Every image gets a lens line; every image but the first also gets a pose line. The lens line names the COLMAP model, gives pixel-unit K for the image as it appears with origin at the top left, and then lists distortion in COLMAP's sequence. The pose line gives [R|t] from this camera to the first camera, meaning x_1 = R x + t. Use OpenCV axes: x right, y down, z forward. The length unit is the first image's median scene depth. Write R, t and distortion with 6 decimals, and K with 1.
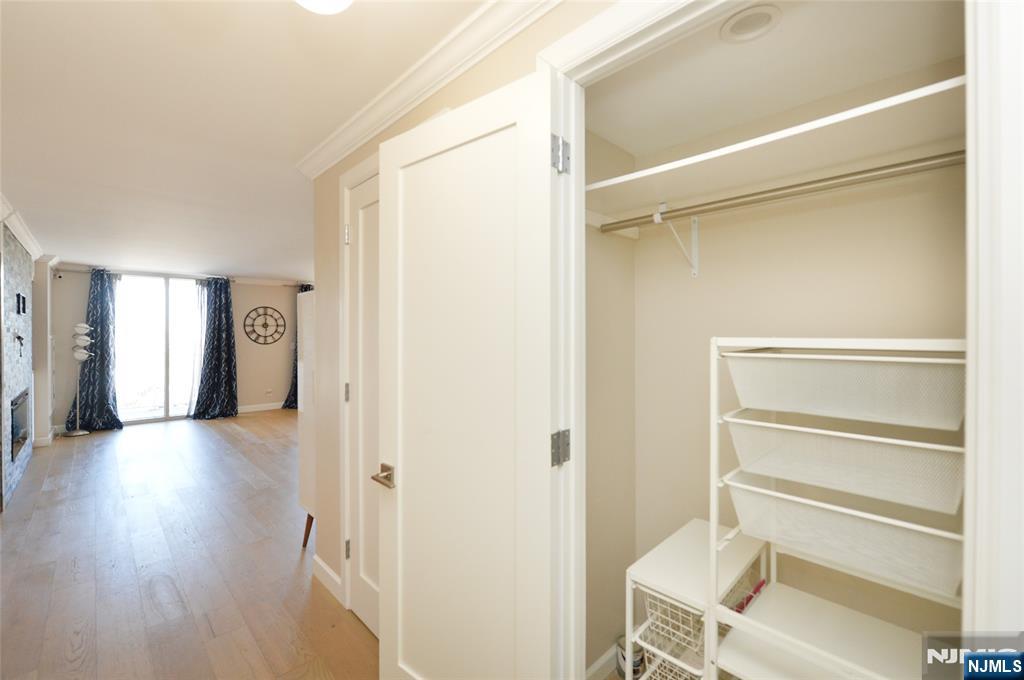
lens RADIAL K [[422.2, 0, 512.7], [0, 422.2, 331.4], [0, 0, 1]] dist [-0.012888, 0.003679]
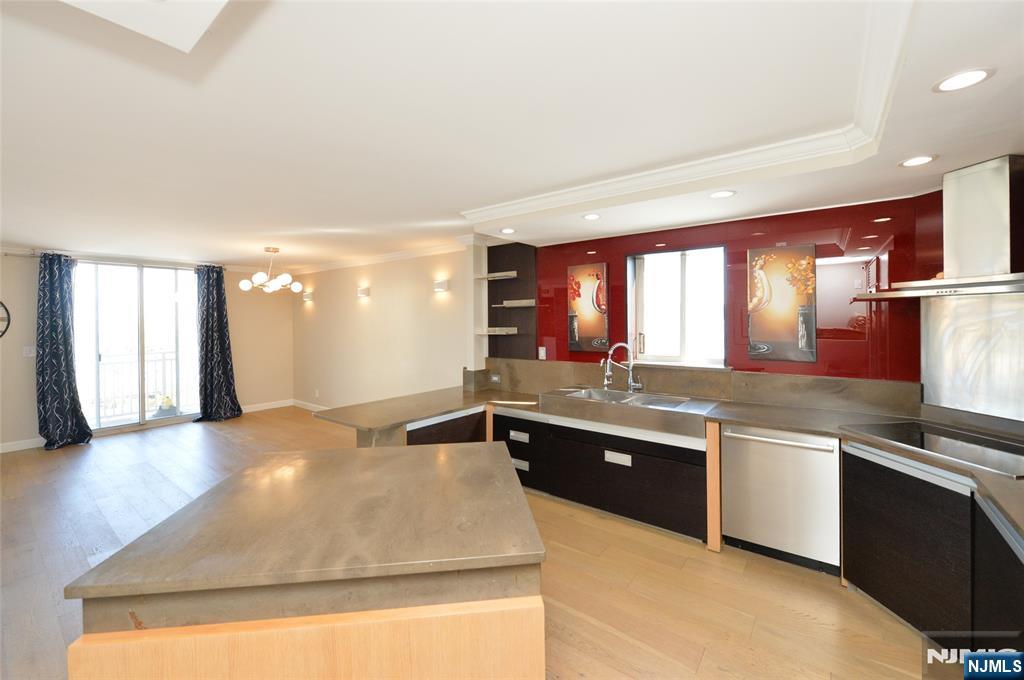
lens RADIAL K [[422.2, 0, 512.0], [0, 422.2, 318.9], [0, 0, 1]] dist [-0.012888, 0.003679]
pose [[0.991323, -0.007888, 0.131209, 0.150185], [0.007233, 0.999959, 0.005467, -0.015788], [-0.131247, -0.004470, 0.991340, 0.375704]]
